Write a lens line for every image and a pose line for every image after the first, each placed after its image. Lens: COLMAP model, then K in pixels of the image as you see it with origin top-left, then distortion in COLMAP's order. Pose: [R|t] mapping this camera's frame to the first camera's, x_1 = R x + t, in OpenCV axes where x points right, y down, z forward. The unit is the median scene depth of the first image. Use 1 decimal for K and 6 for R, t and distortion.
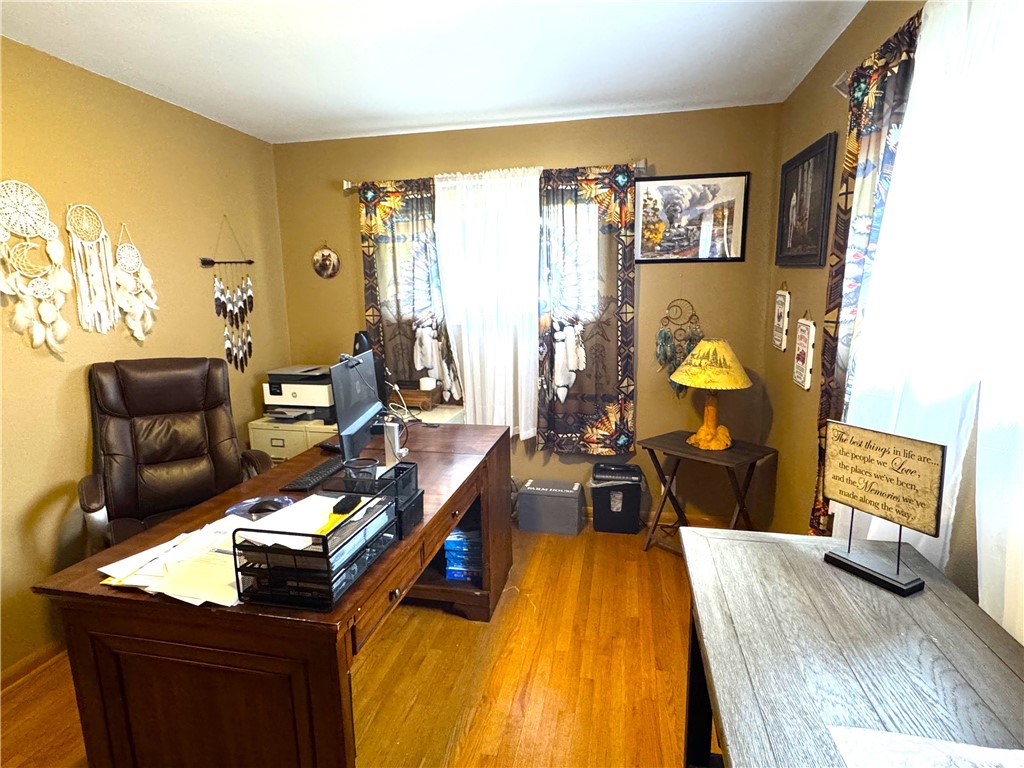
lens RADIAL K [[545.9, 0, 499.4], [0, 545.9, 383.9], [0, 0, 1]] dist [-0.000223, 0.000294]
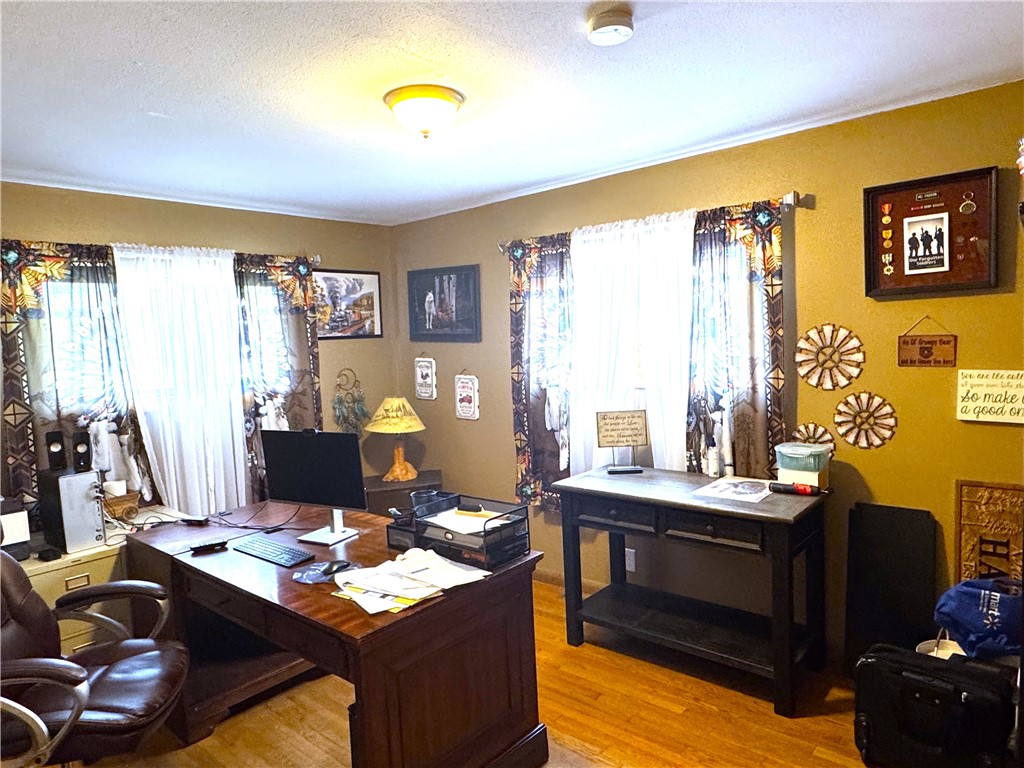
lens RADIAL K [[658.6, 0, 512.0], [0, 658.6, 384.0], [0, 0, 1]] dist [0.001609, 0.000109]
pose [[0.475542, -0.073161, 0.876646, -0.783804], [0.189801, 0.981597, -0.021039, -0.022532], [-0.858974, 0.176393, 0.480676, -0.006417]]
